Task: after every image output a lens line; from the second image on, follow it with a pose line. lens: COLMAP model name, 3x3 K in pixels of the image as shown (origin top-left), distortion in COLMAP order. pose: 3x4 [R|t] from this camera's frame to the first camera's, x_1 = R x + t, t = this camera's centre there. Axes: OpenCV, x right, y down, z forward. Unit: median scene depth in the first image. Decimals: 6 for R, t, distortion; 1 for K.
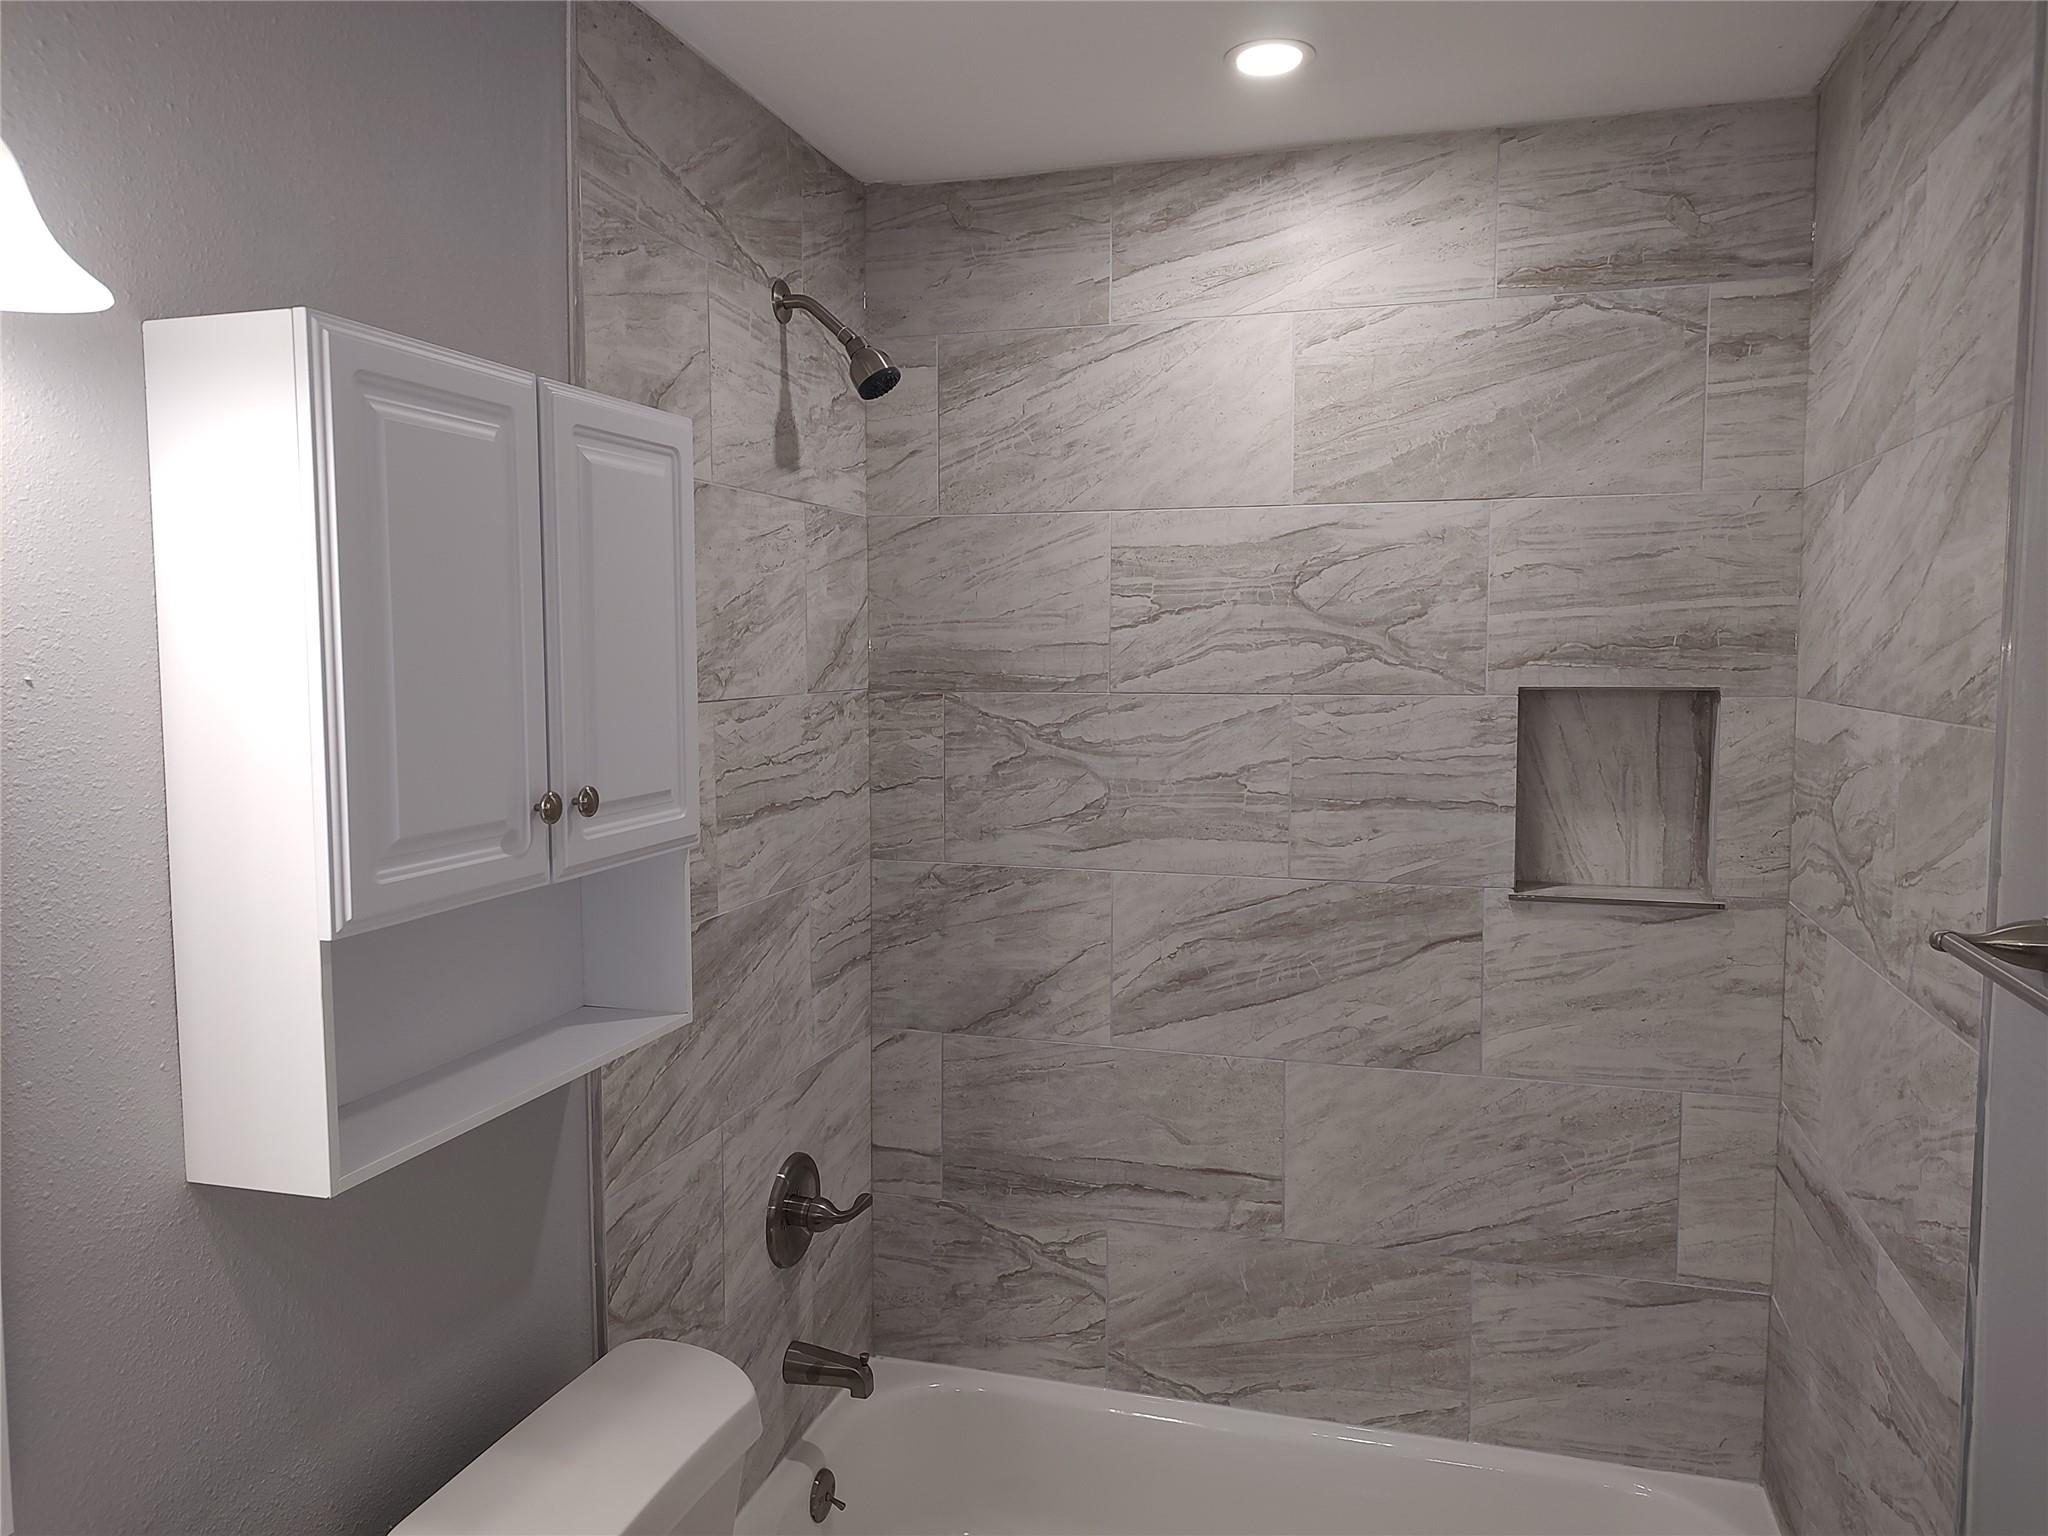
lens RADIAL K [[1455.3, 0, 1030.7], [0, 1455.3, 754.3], [0, 0, 1]] dist [0.035180, -0.035822]
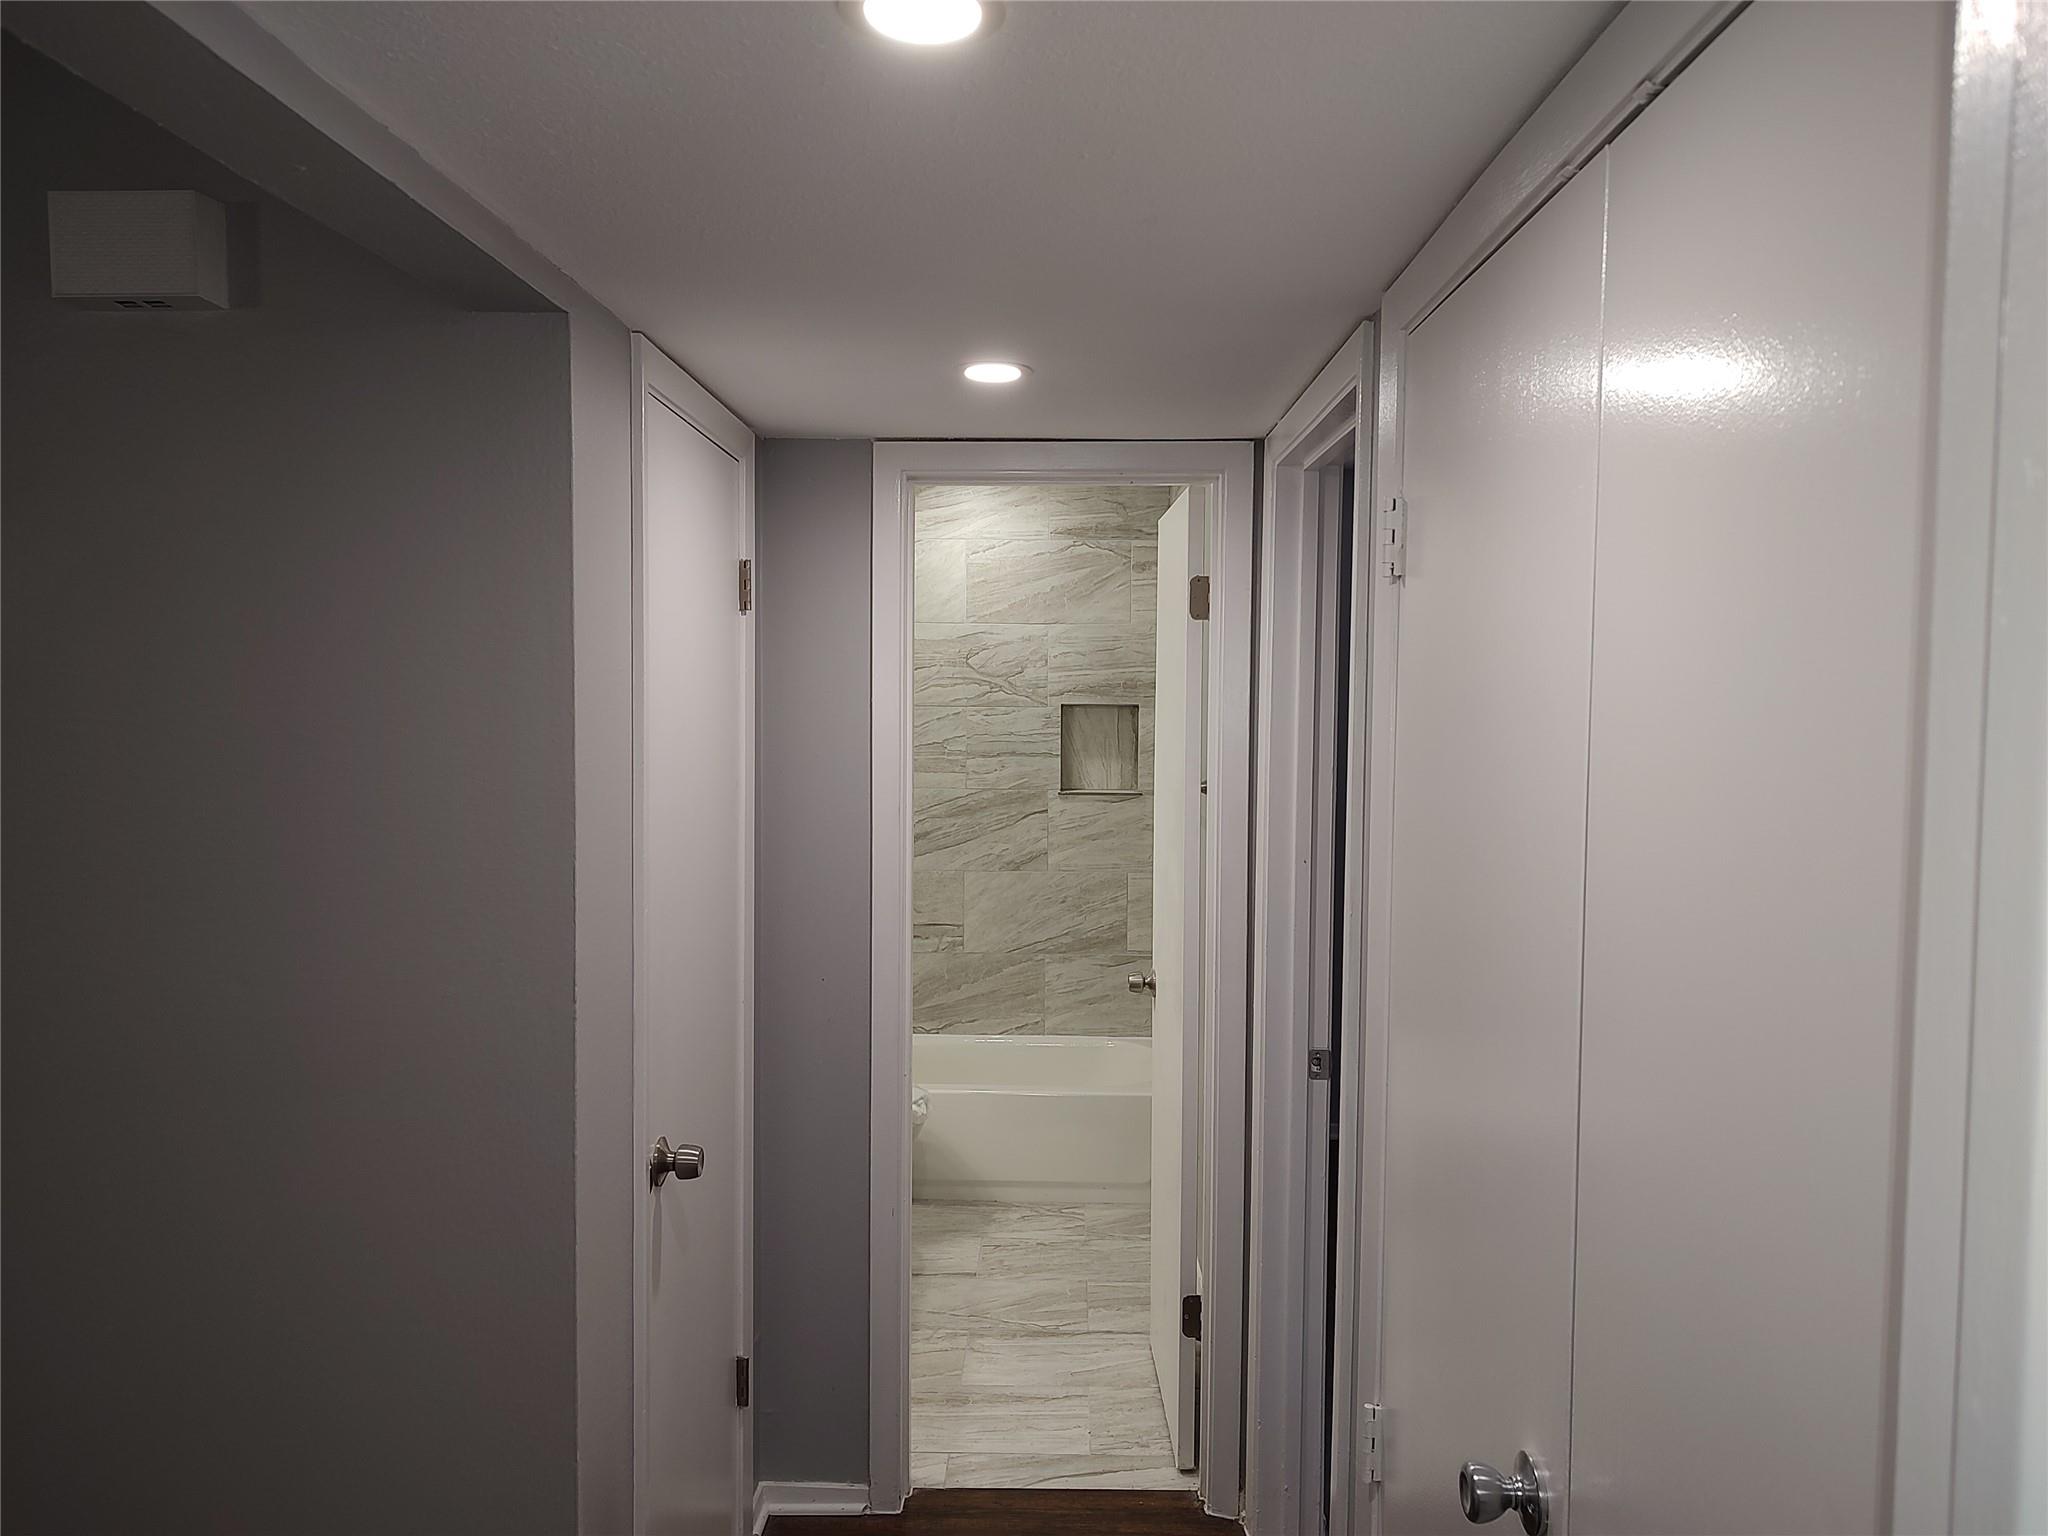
lens RADIAL K [[1455.3, 0, 1032.7], [0, 1455.3, 767.0], [0, 0, 1]] dist [0.035180, -0.035822]
pose [[0.957348, -0.010806, 0.288736, -0.378751], [0.012709, 0.999908, -0.004716, 0.064788], [-0.288659, 0.008184, 0.957397, -1.200878]]
